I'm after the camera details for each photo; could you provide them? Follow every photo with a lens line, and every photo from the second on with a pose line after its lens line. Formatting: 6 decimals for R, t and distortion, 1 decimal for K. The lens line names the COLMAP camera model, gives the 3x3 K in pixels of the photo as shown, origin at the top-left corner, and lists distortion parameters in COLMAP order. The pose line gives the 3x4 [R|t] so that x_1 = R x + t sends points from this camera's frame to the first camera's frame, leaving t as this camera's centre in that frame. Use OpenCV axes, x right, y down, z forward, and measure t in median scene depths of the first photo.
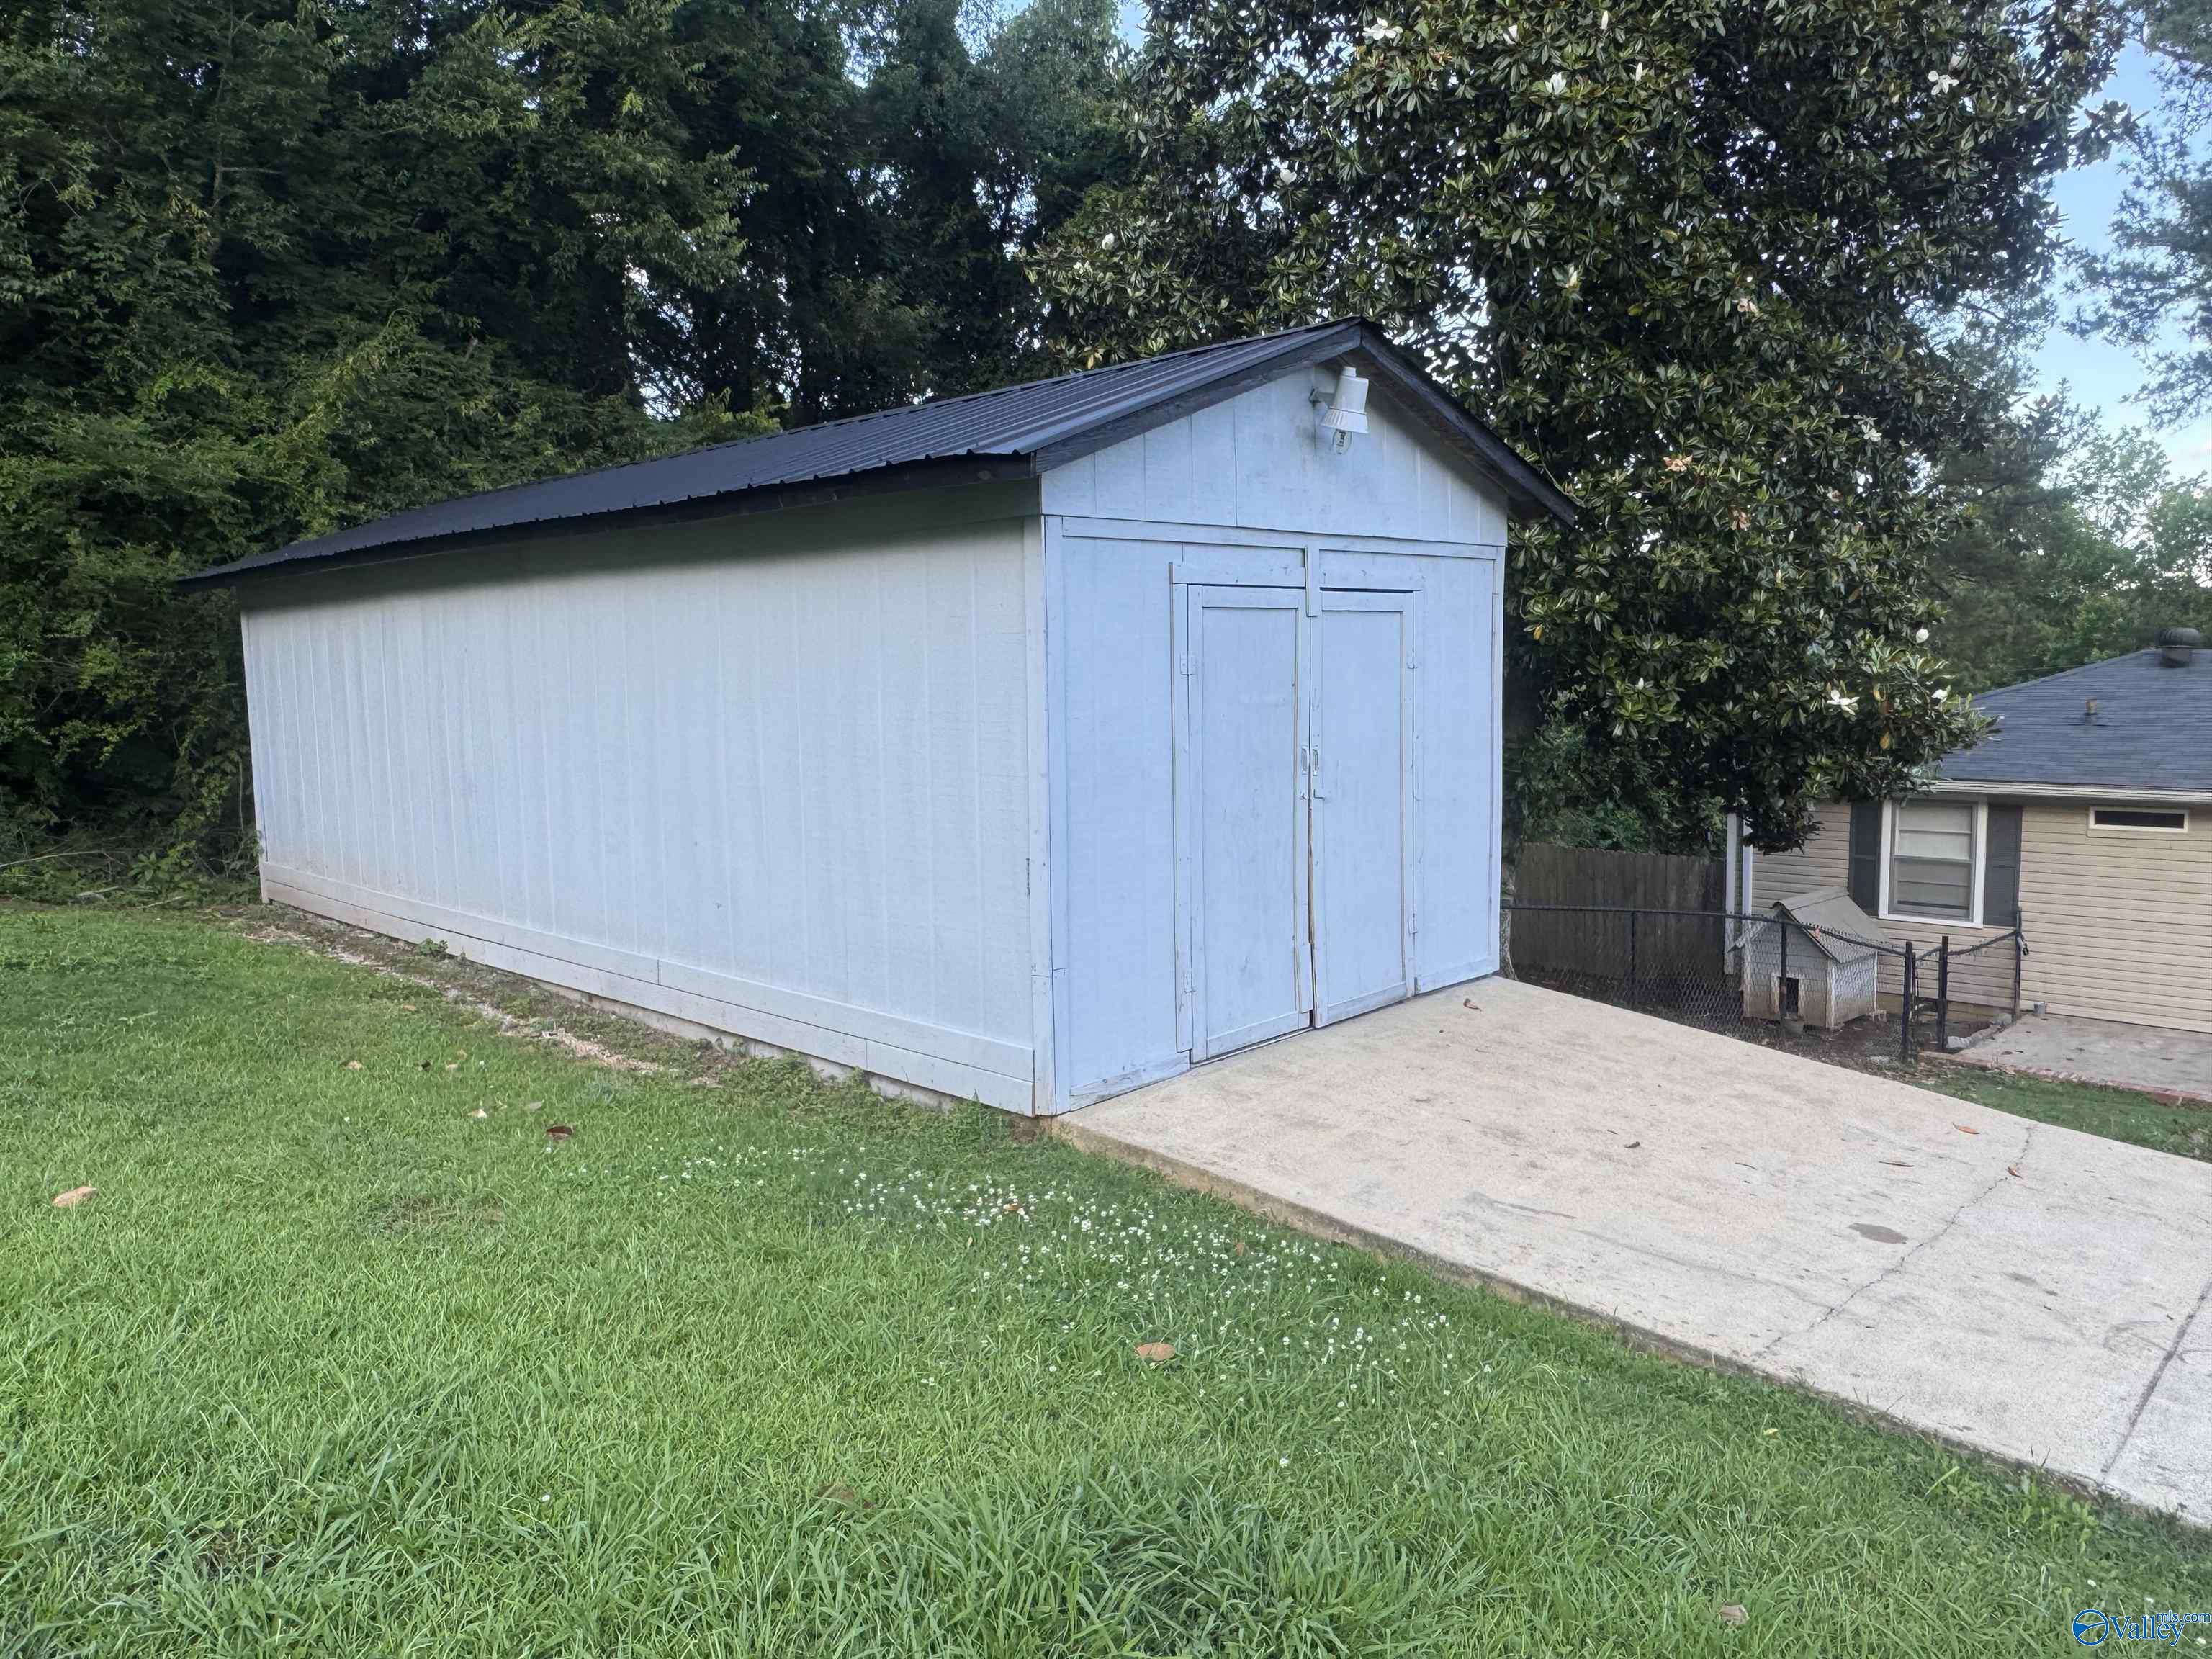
lens RADIAL K [[1614.3, 0, 1096.6], [0, 1614.3, 840.8], [0, 0, 1]] dist [-0.009814, 0.004288]
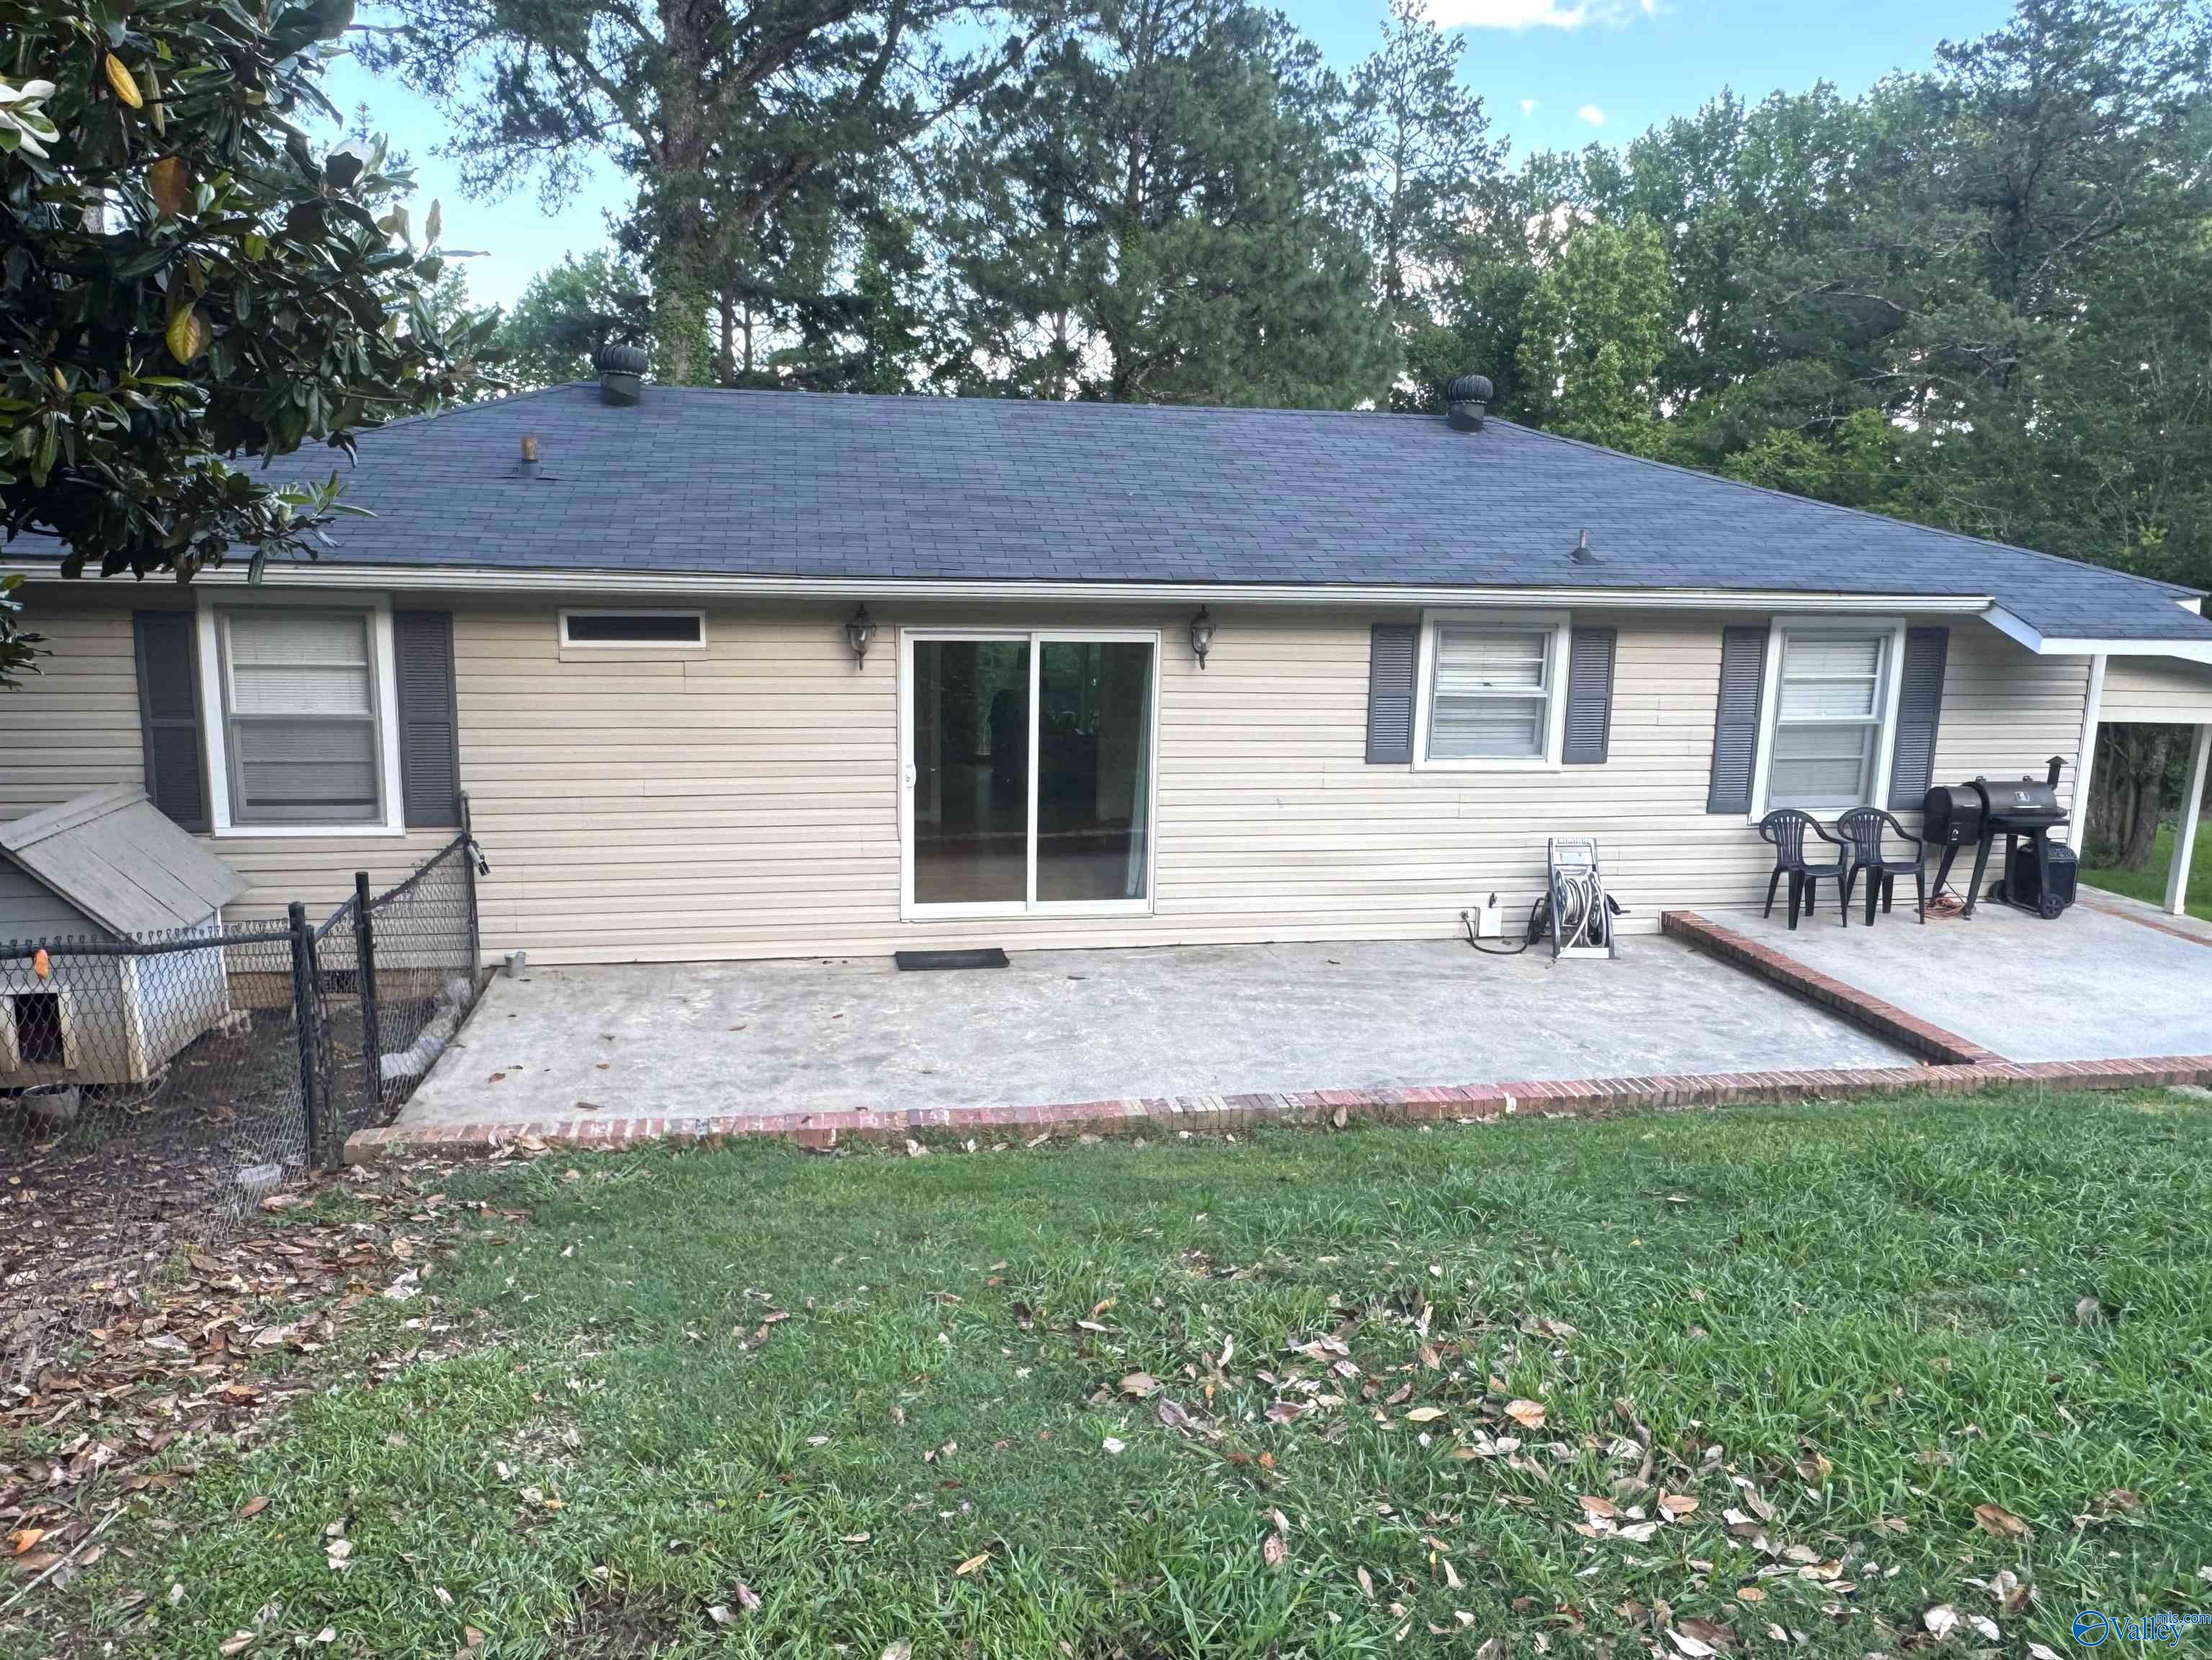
lens RADIAL K [[1614.5, 0, 1096.6], [0, 1614.5, 841.4], [0, 0, 1]] dist [-0.009814, 0.004288]
pose [[0.569870, -0.127678, 0.811755, 0.234012], [0.056996, 0.991618, 0.115956, 0.005241], [-0.819756, -0.019813, 0.572371, 0.485882]]
